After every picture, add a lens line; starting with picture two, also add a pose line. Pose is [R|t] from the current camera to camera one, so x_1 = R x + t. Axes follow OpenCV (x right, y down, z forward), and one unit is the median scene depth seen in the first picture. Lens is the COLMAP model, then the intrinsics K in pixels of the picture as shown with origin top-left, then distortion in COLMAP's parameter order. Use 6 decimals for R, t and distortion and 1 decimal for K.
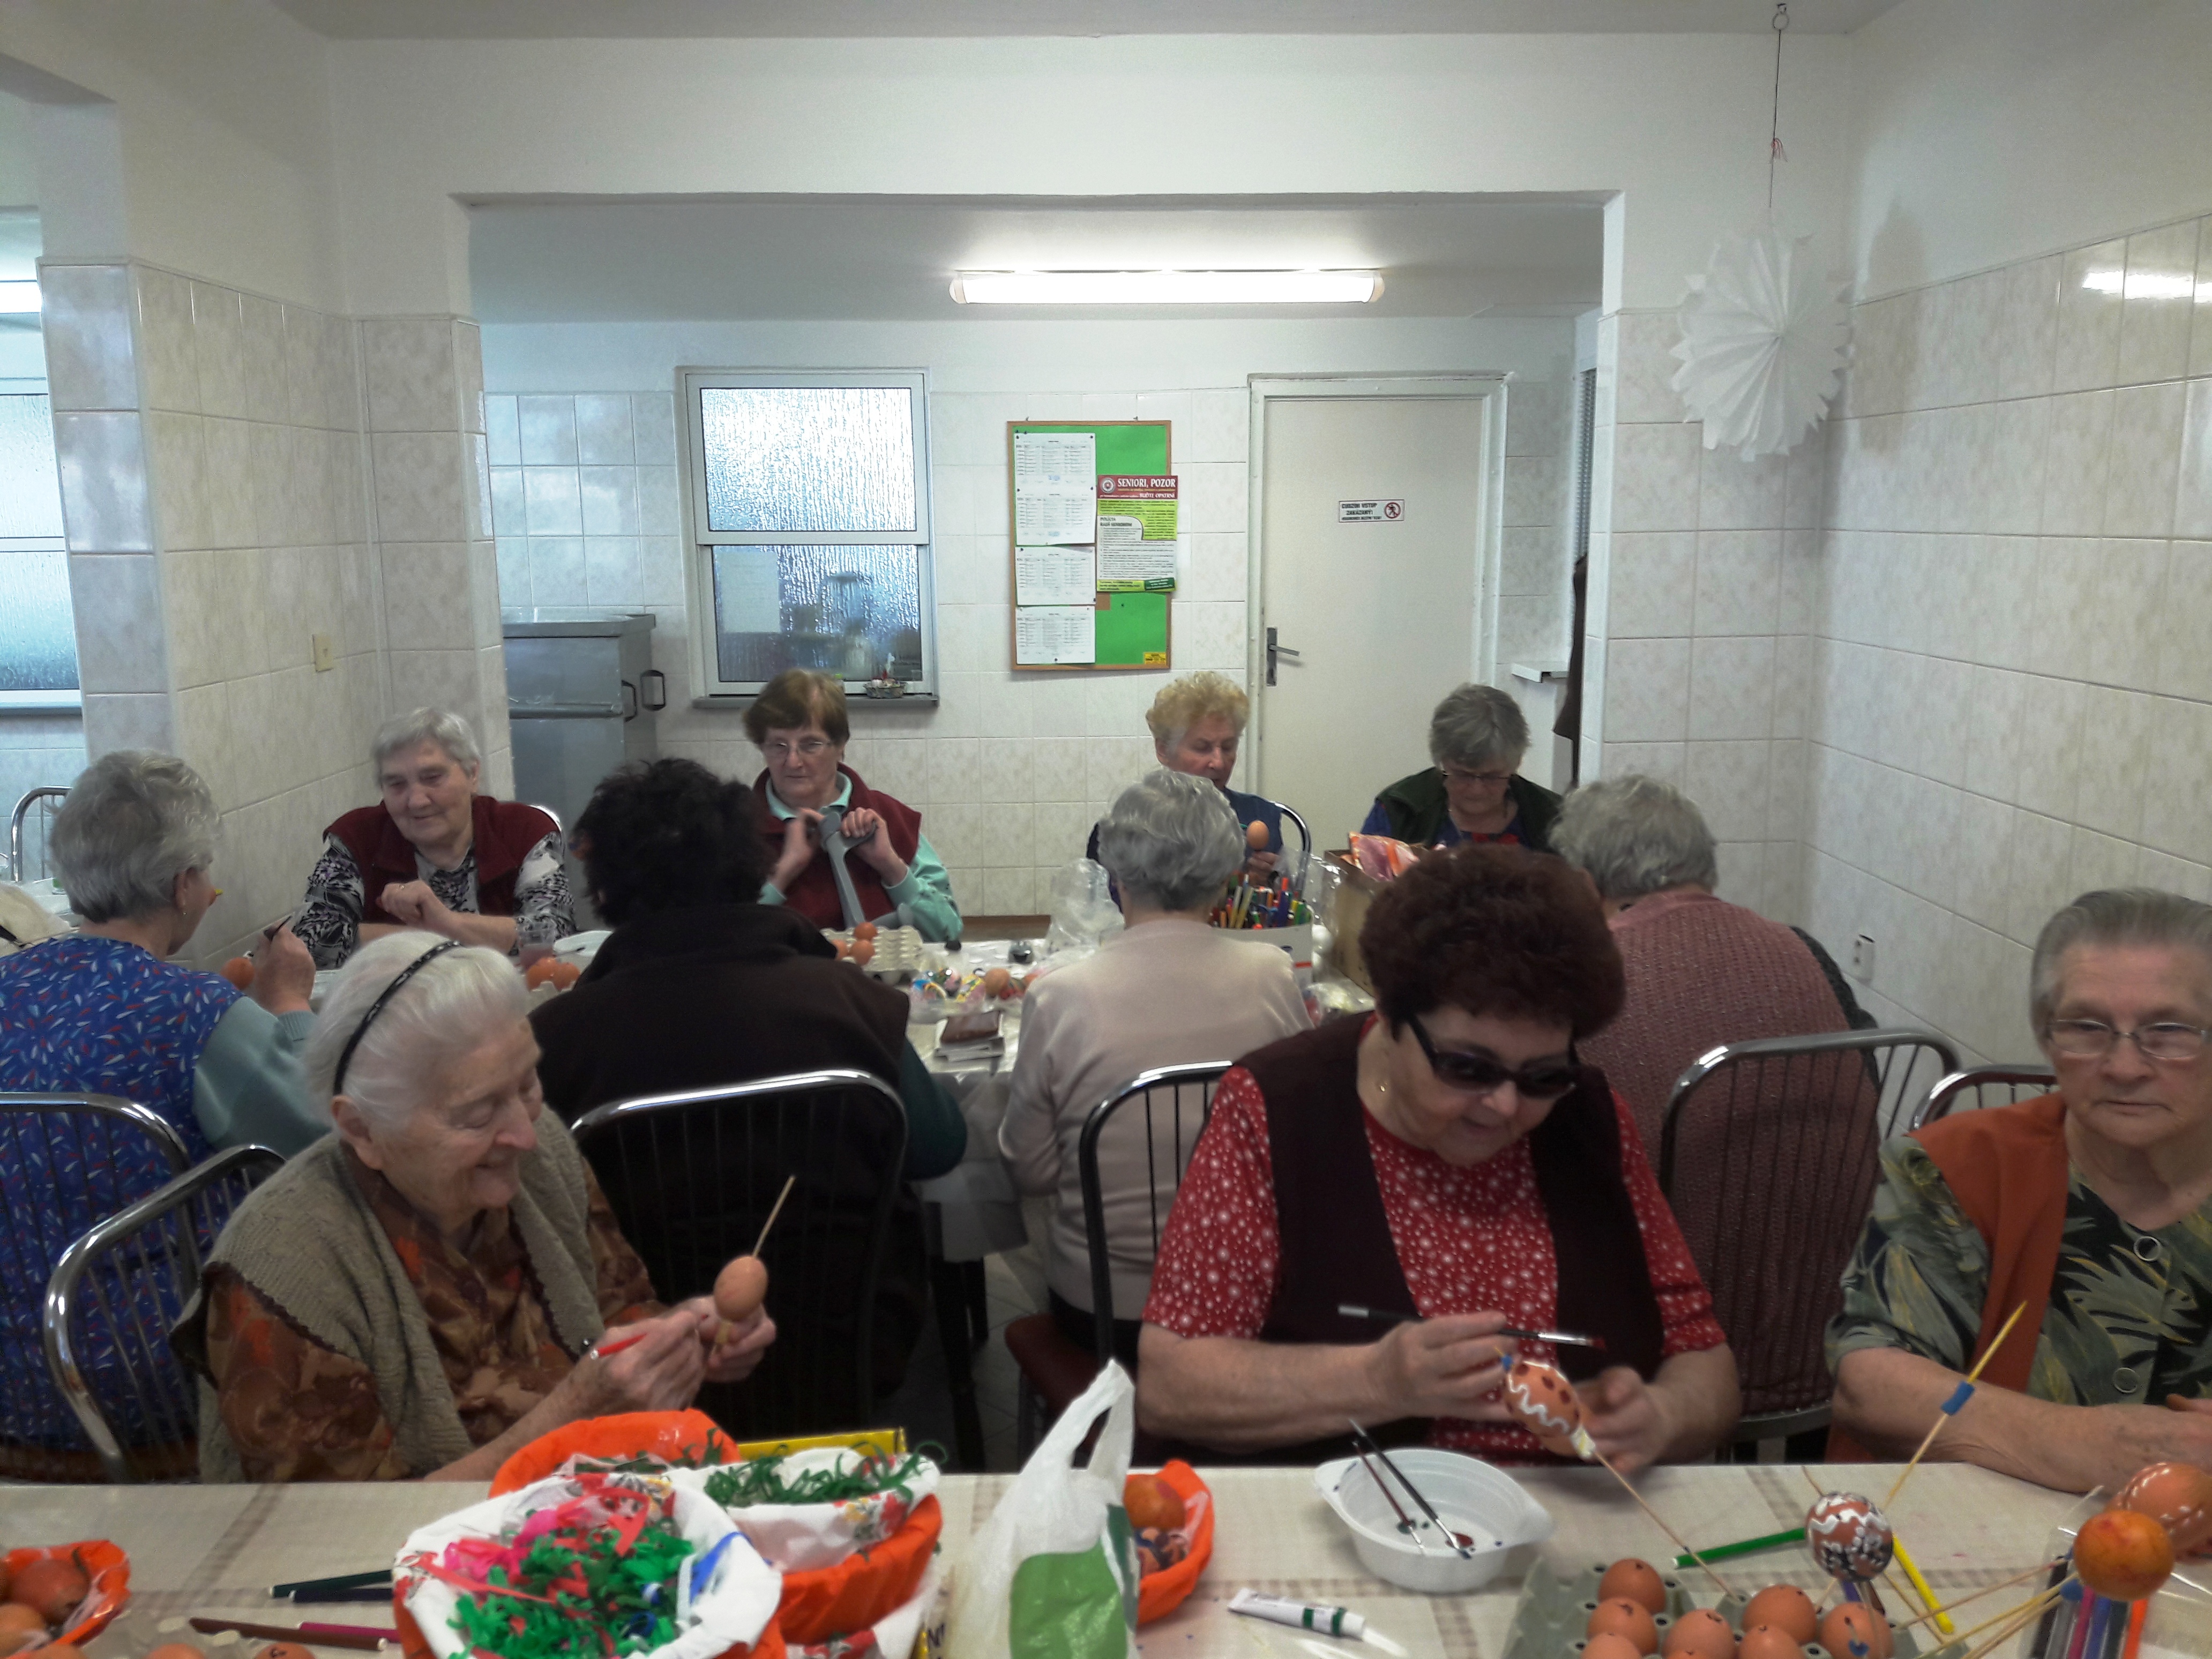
lens RADIAL K [[1992.7, 0, 1106.0], [0, 1992.7, 829.5], [0, 0, 1]] dist [0.006011, -0.021484]
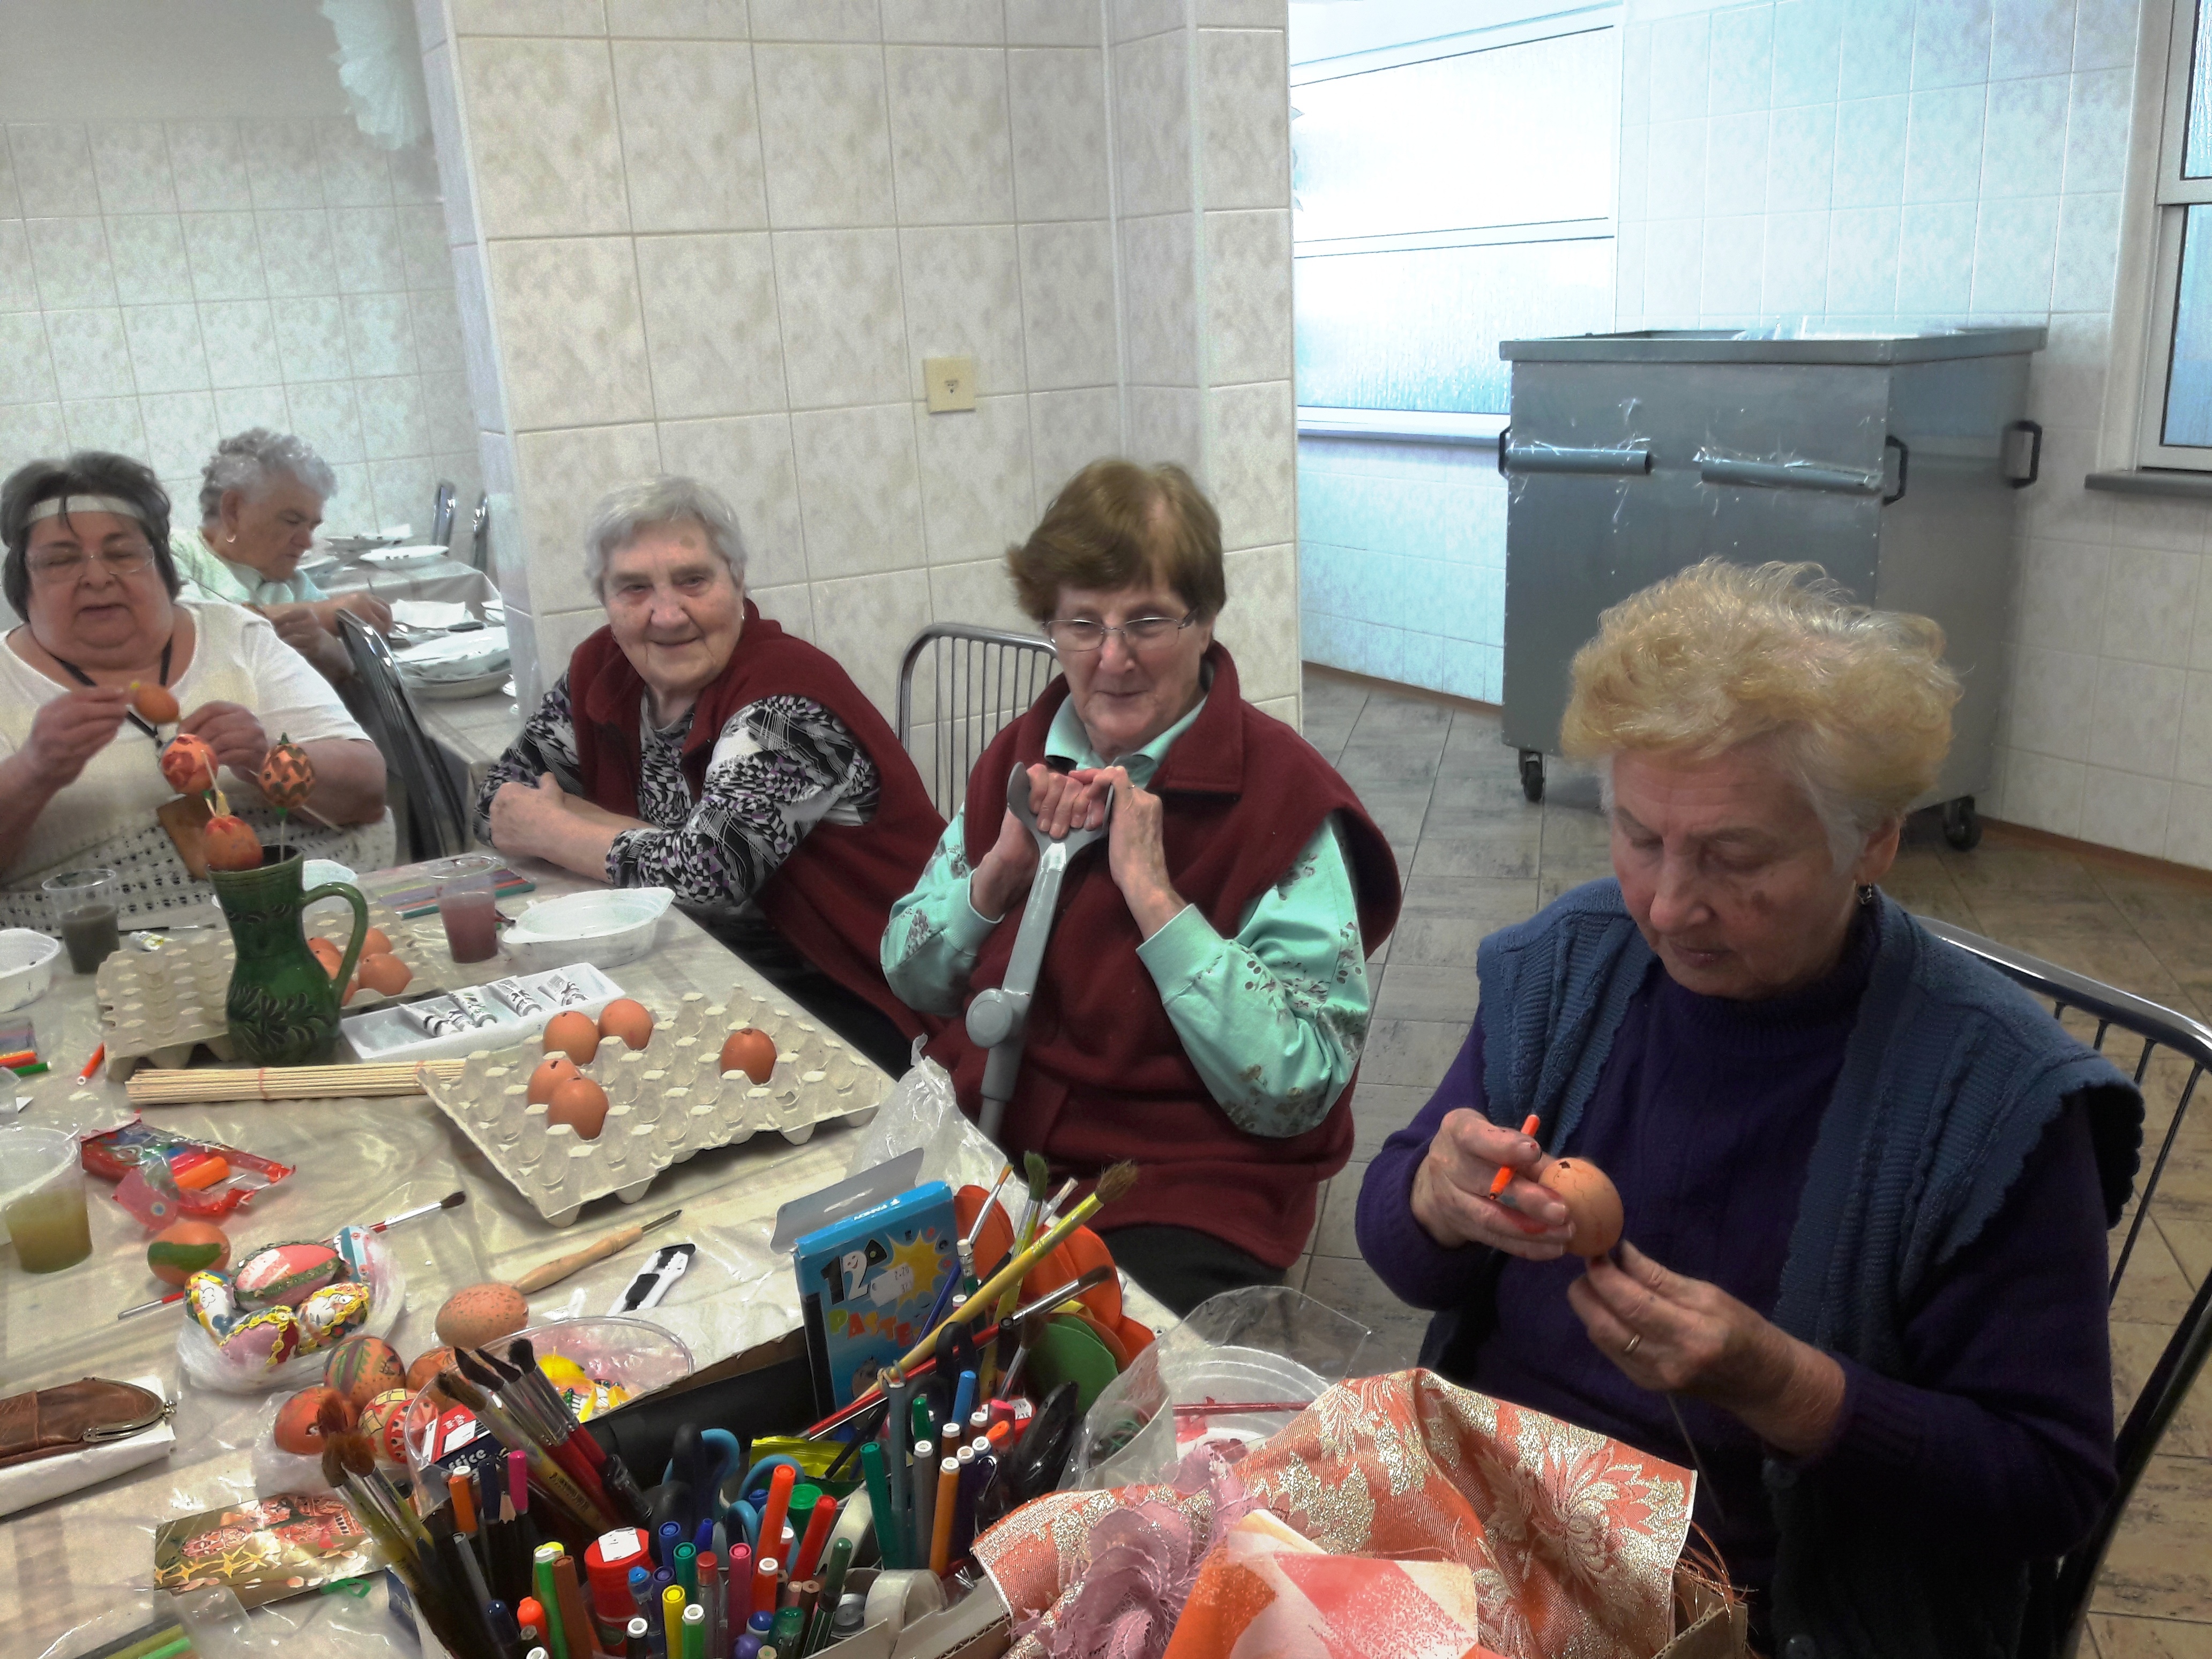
lens RADIAL K [[1992.7, 0, 1106.0], [0, 1992.7, 829.5], [0, 0, 1]] dist [0.006011, -0.021484]
pose [[0.508999, 0.212529, -0.834117, 0.254969], [-0.094183, 0.976972, 0.191456, -0.074278], [0.855599, -0.018891, 0.517294, 0.682135]]
